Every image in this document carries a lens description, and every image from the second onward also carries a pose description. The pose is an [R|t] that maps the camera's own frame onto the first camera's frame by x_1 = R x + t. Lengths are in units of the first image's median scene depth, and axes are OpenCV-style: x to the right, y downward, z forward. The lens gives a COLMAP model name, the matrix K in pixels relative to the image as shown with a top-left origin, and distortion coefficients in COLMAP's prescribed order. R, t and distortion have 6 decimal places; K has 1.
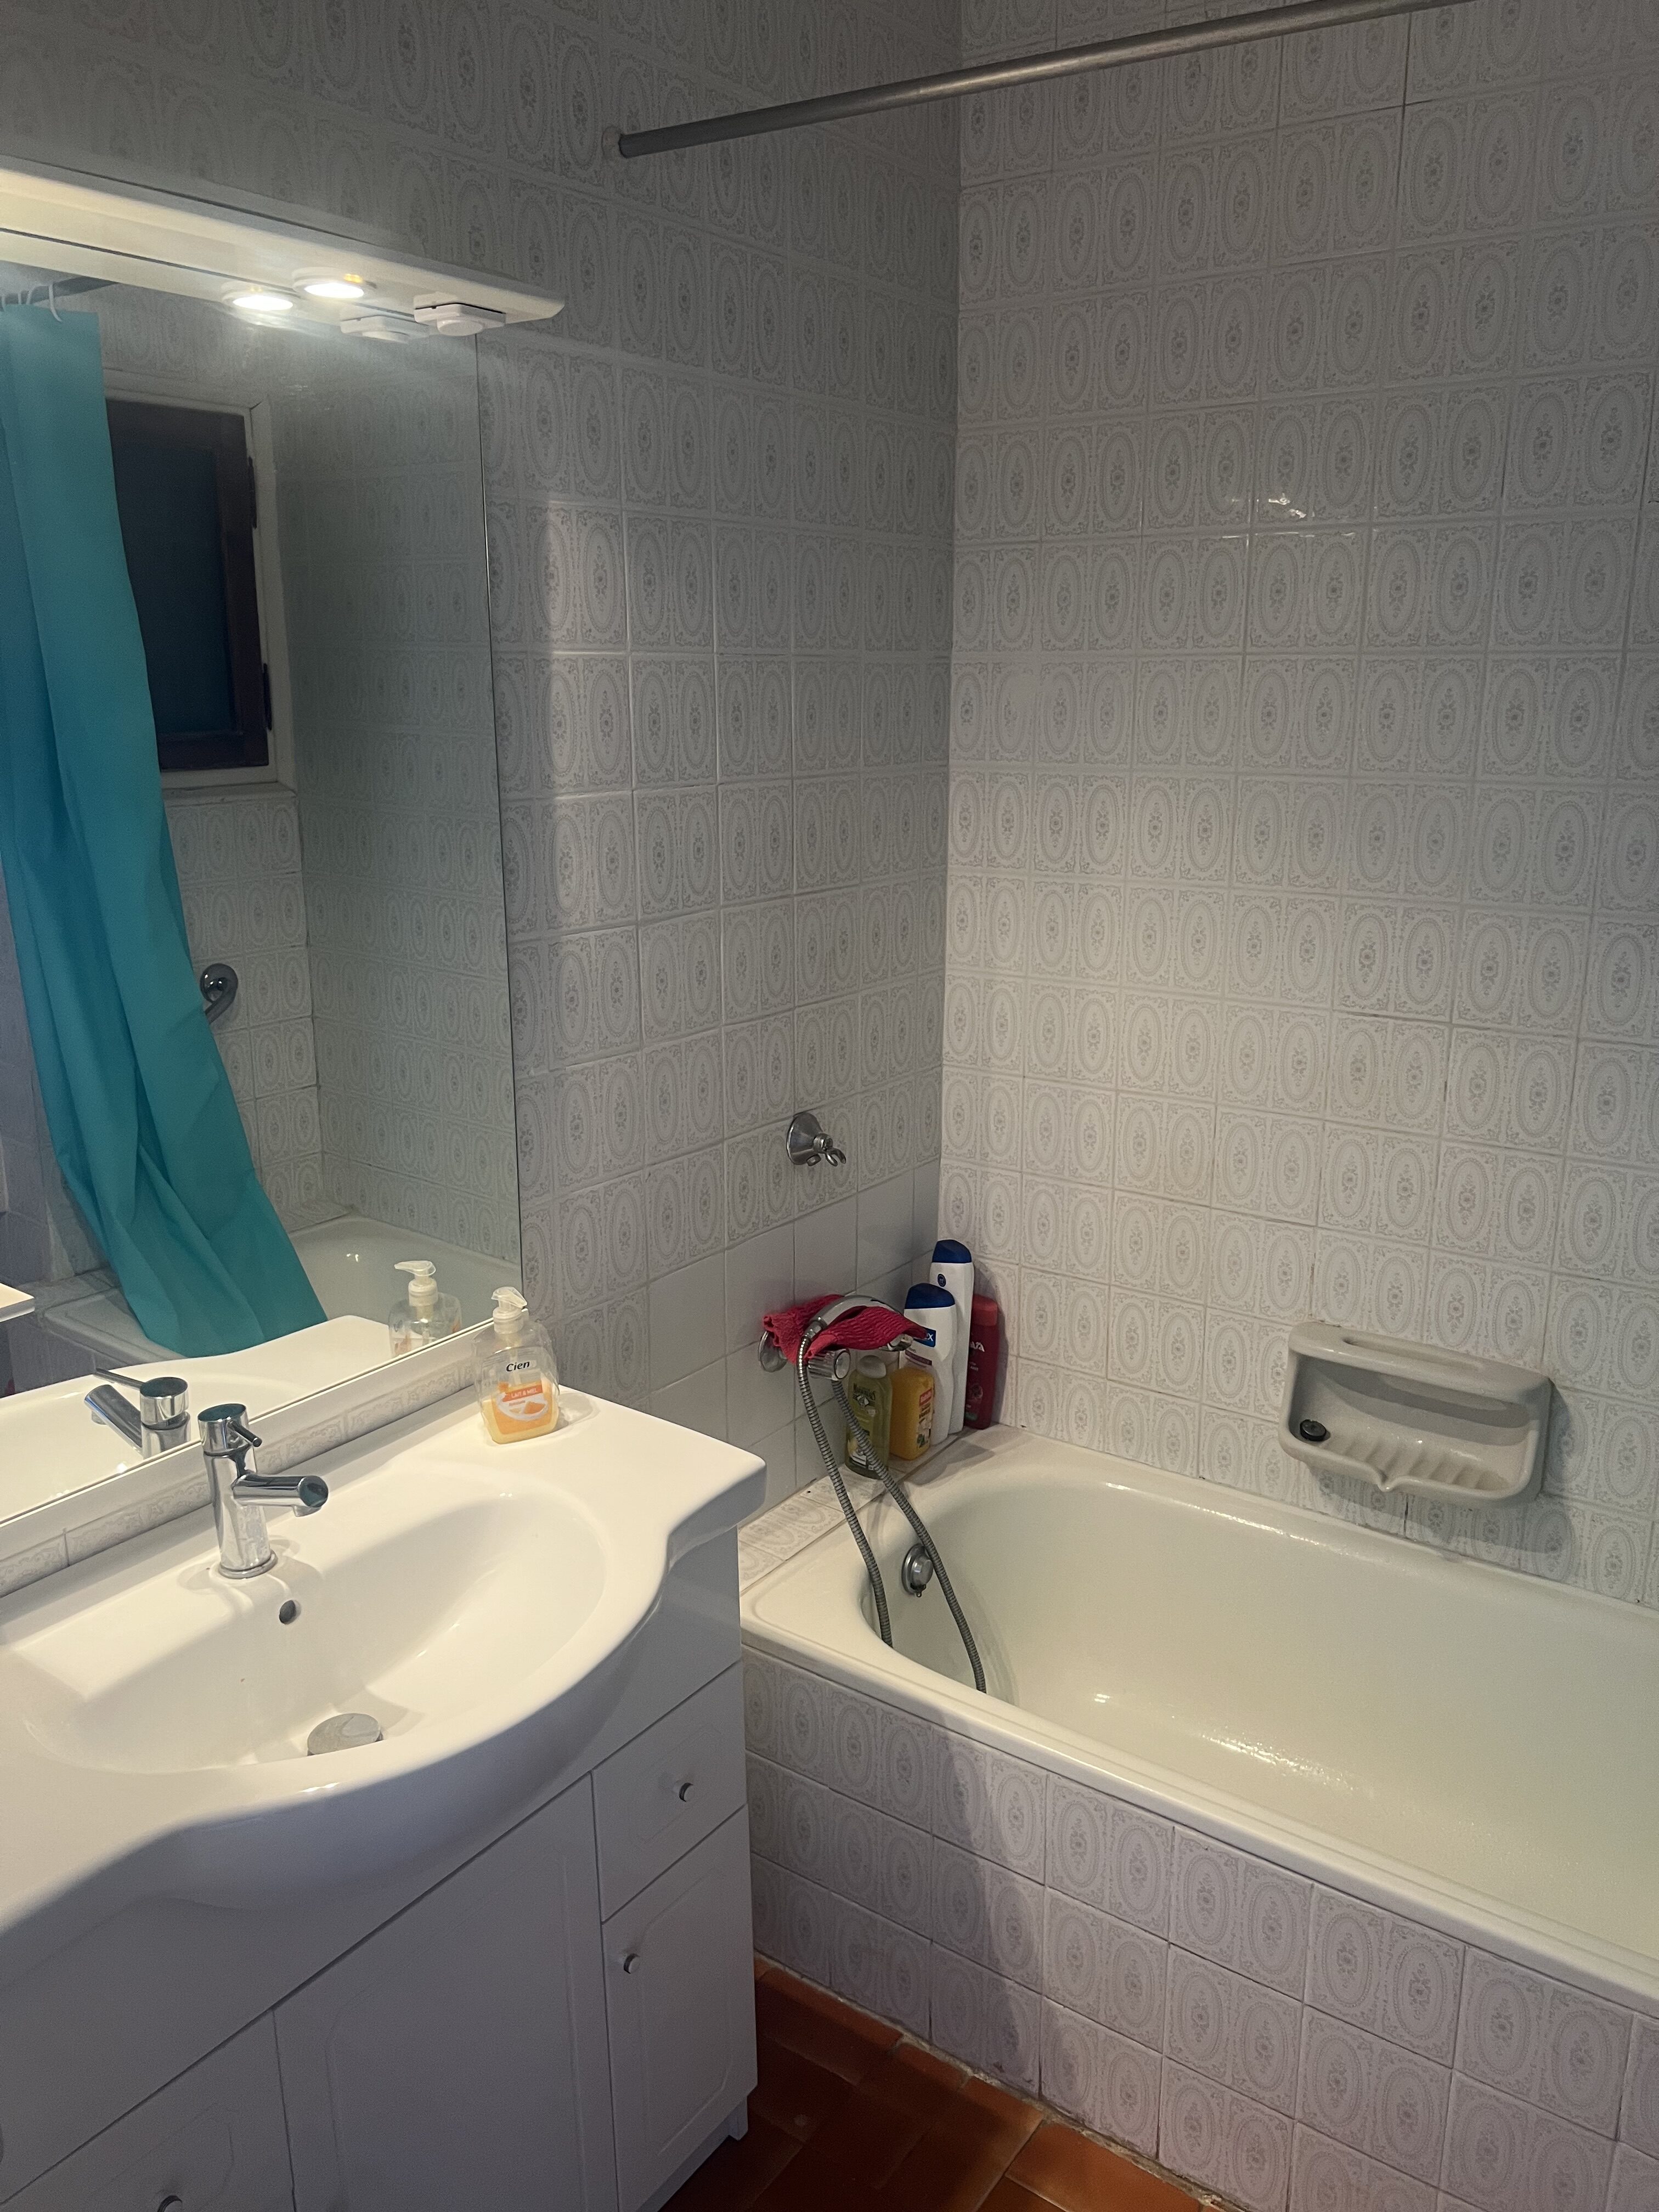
lens RADIAL K [[1670.0, 0, 832.6], [0, 1670.0, 1106.9], [0, 0, 1]] dist [0.012197, 0.000363]
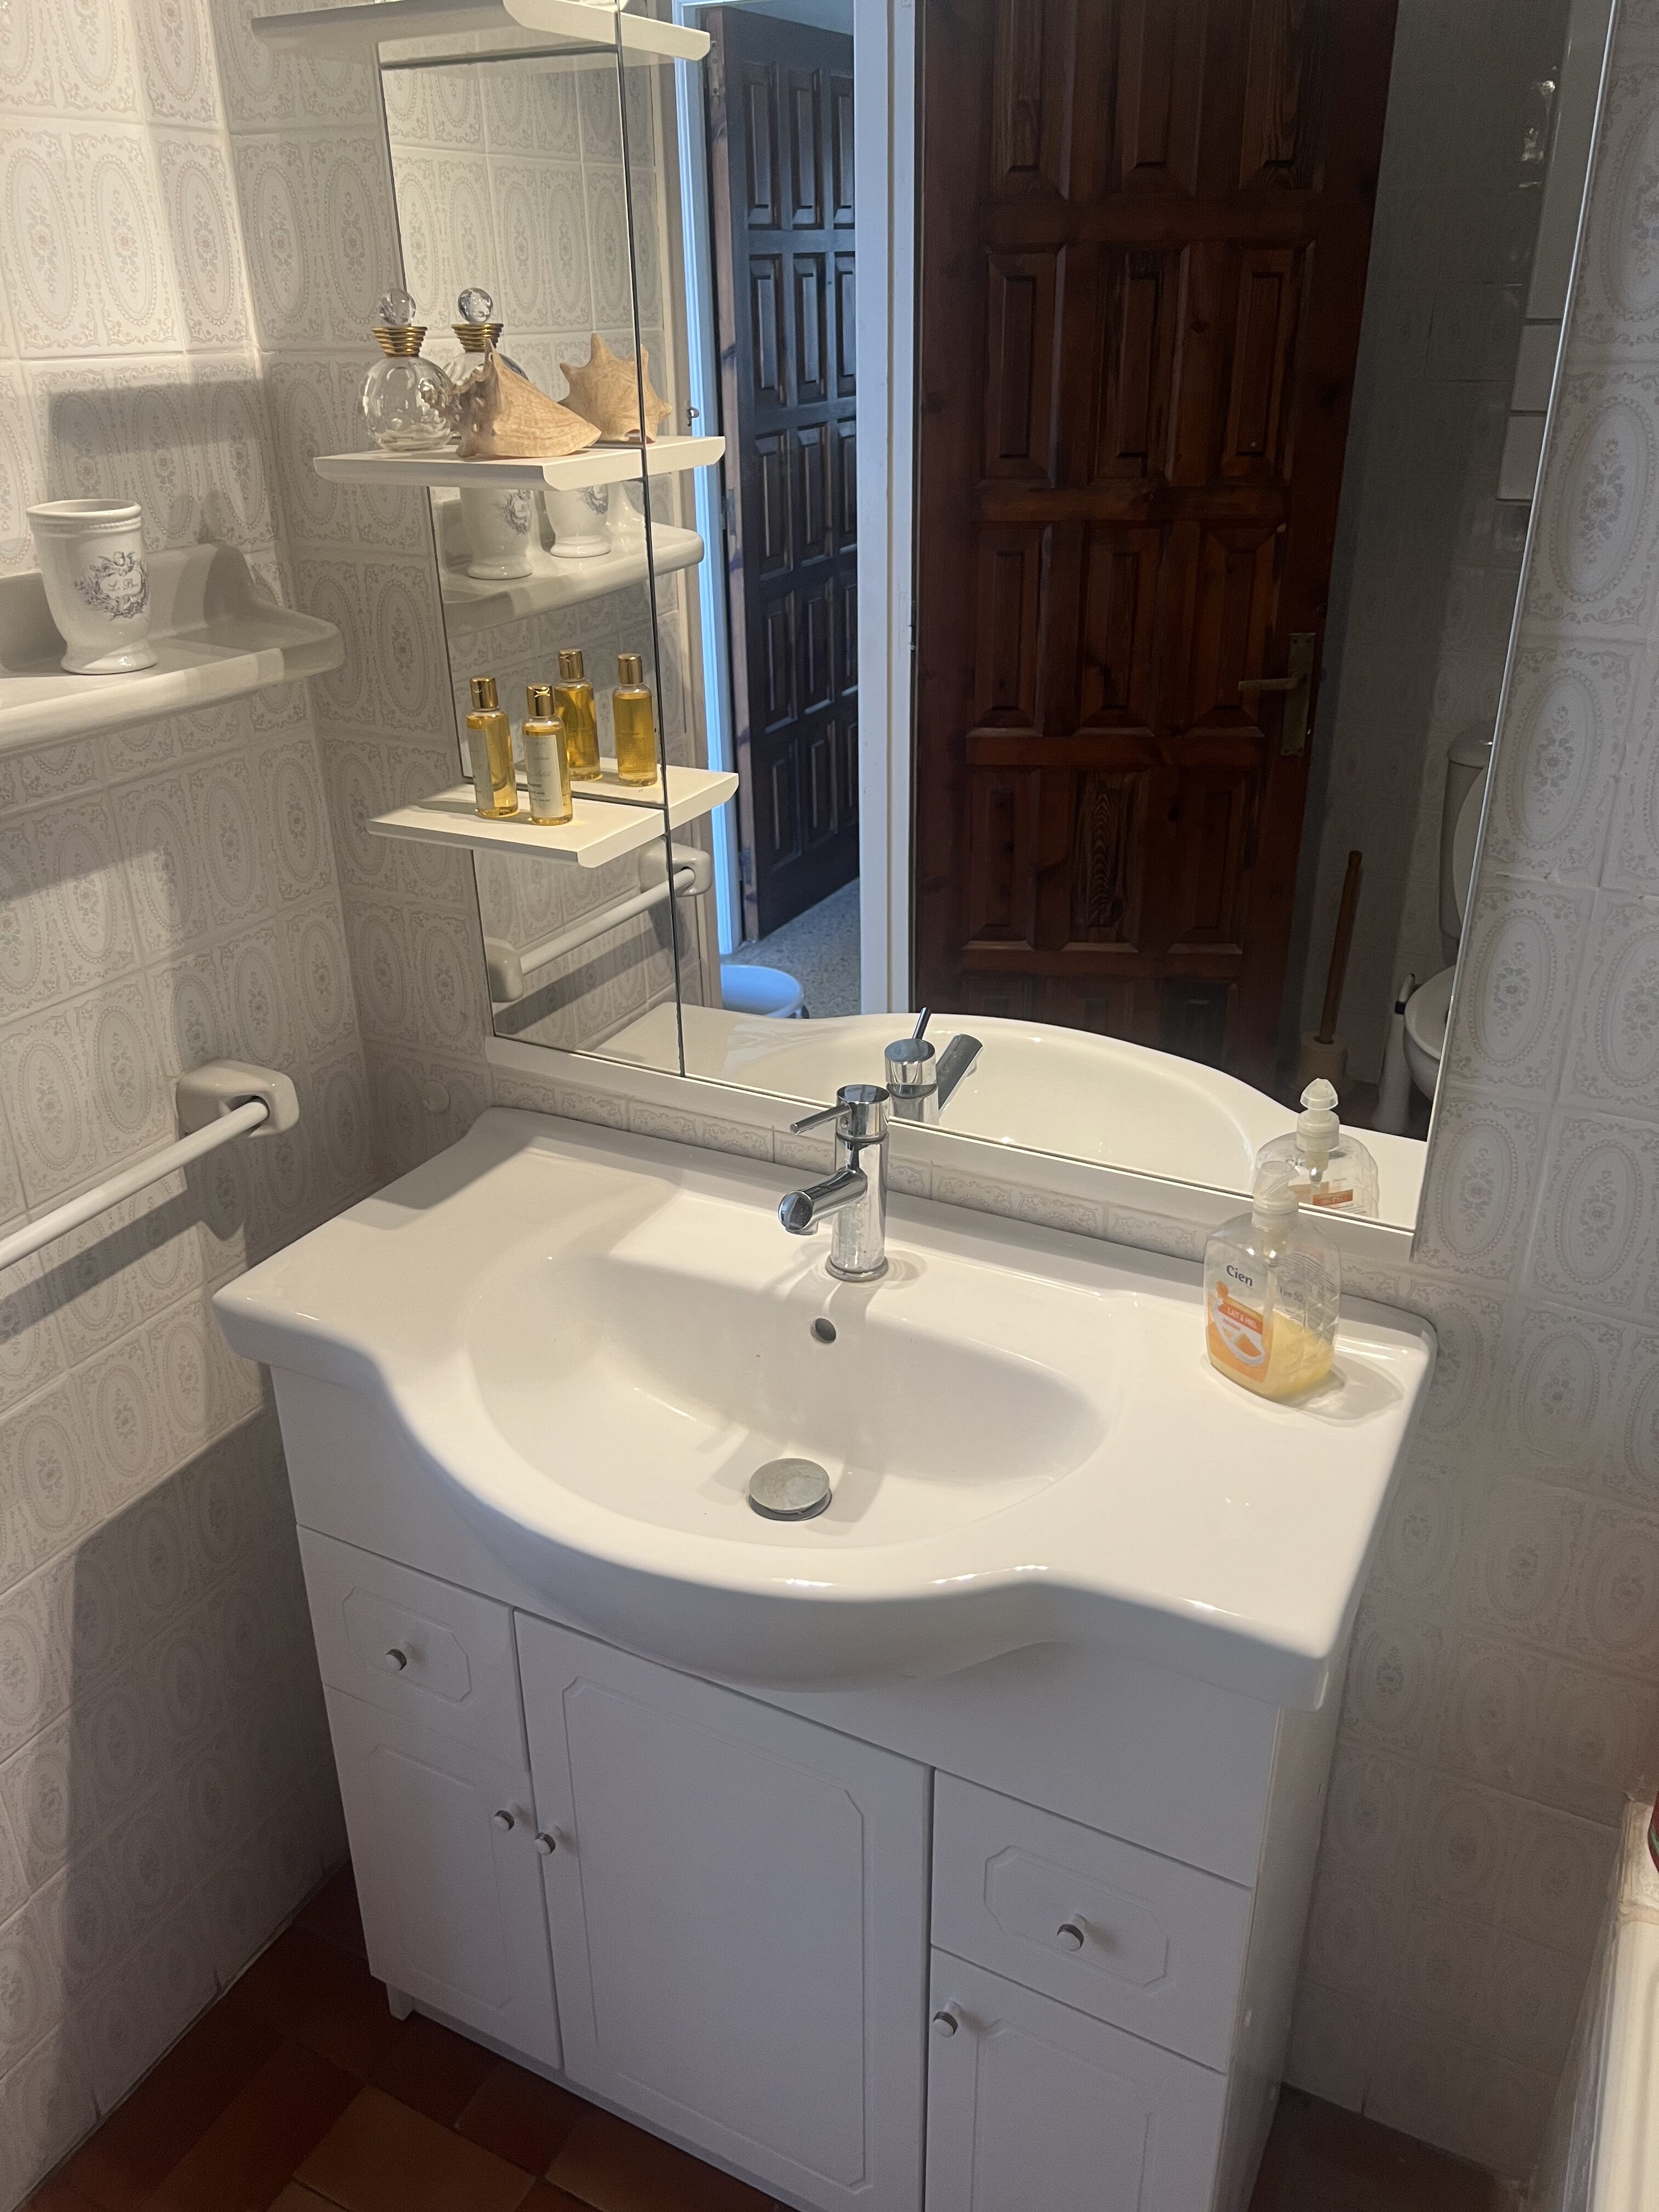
lens RADIAL K [[1670.0, 0, 829.6], [0, 1670.0, 1105.9], [0, 0, 1]] dist [0.012197, 0.000363]
pose [[0.136615, 0.424621, -0.895005, 0.356202], [-0.235119, 0.891558, 0.387097, -0.123029], [0.962318, 0.157549, 0.221636, 0.703927]]
